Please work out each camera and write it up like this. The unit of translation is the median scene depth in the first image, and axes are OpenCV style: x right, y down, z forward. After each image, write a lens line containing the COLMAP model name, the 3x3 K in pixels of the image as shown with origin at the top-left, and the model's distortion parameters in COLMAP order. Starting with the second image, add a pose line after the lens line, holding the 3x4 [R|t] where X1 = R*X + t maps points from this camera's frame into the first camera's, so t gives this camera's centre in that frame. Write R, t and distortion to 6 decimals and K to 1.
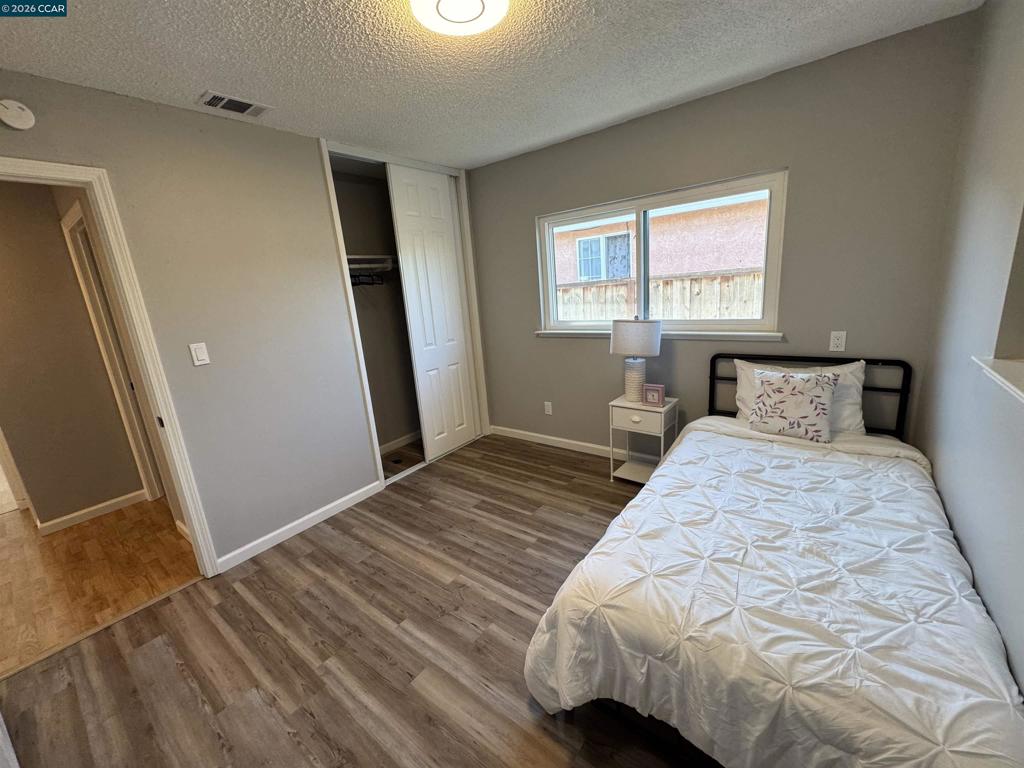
lens RADIAL K [[411.2, 0, 512.6], [0, 411.2, 383.9], [0, 0, 1]] dist [-0.002336, 0.000585]
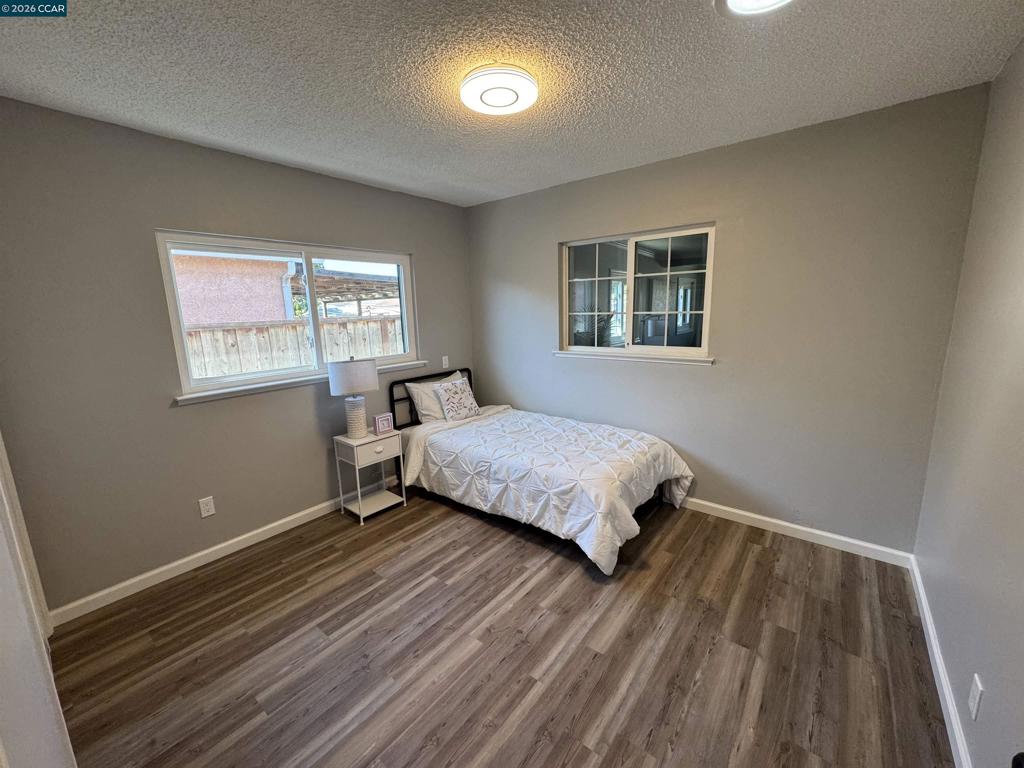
lens RADIAL K [[411.2, 0, 512.6], [0, 411.2, 383.5], [0, 0, 1]] dist [-0.002336, 0.000585]
pose [[0.011827, -0.103995, 0.994508, -0.806716], [0.262990, 0.959885, 0.097246, -0.099688], [-0.964726, 0.260395, 0.038702, 0.623544]]
